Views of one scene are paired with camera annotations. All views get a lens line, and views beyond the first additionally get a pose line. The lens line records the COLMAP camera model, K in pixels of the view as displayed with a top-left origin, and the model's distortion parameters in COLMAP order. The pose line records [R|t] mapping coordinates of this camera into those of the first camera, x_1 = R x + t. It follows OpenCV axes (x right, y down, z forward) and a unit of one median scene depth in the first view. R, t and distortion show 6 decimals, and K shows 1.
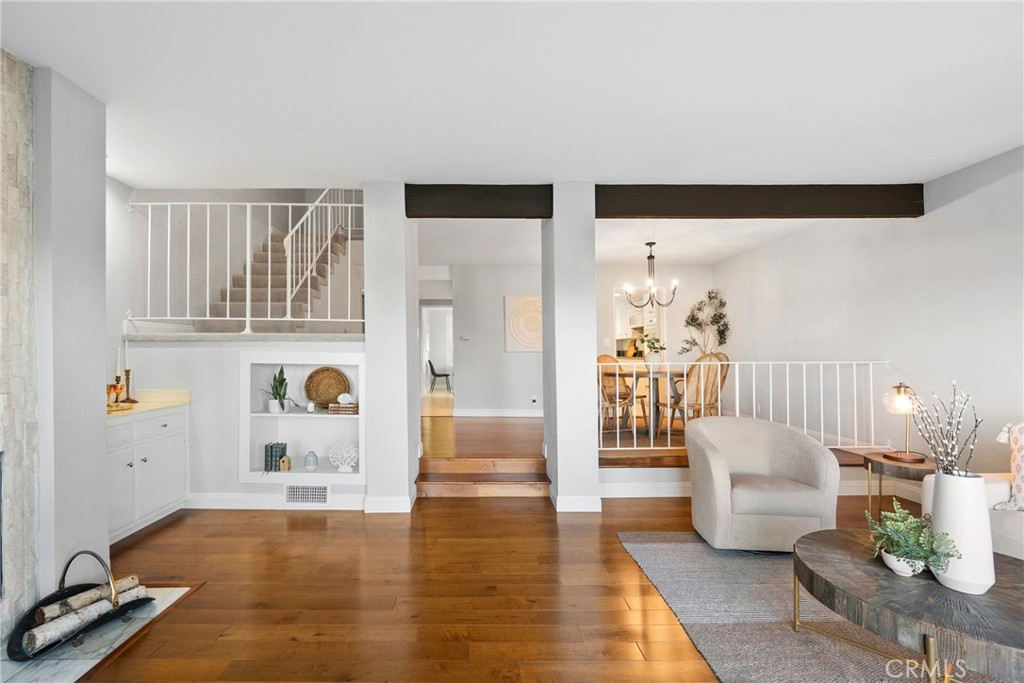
lens RADIAL K [[458.2, 0, 471.4], [0, 458.2, 344.6], [0, 0, 1]] dist [-0.000403, -0.000236]
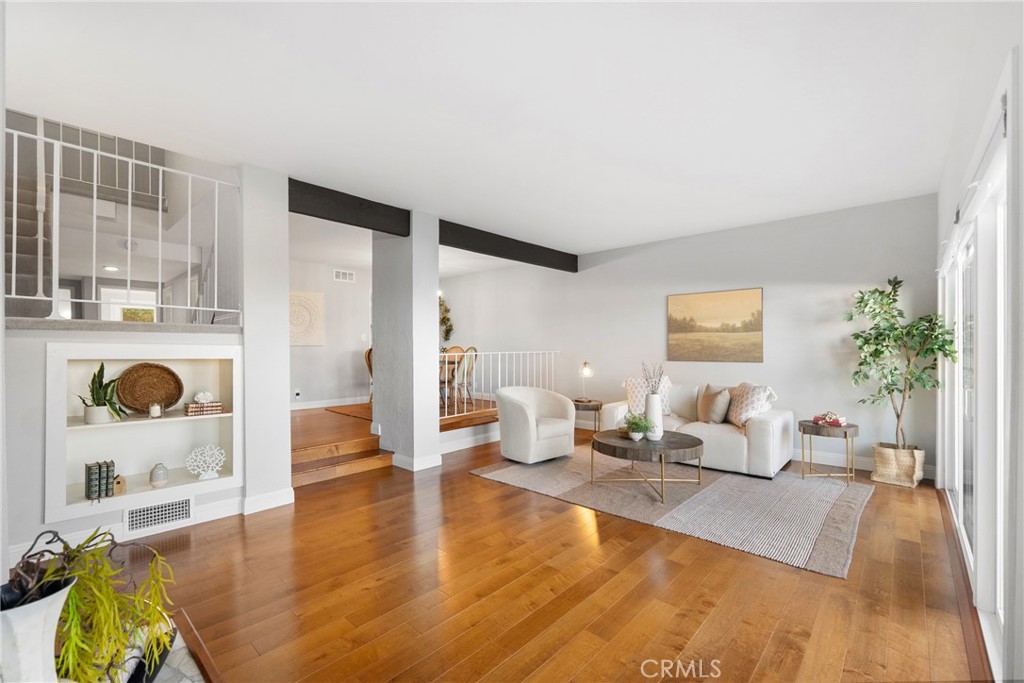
lens RADIAL K [[444.7, 0, 512.0], [0, 444.7, 341.5], [0, 0, 1]] dist [-0.000907, -0.000111]
pose [[0.669393, 0.008779, 0.742857, -0.534905], [-0.012038, 0.999927, -0.000969, 0.003847], [-0.742811, -0.008294, 0.669449, -0.018212]]
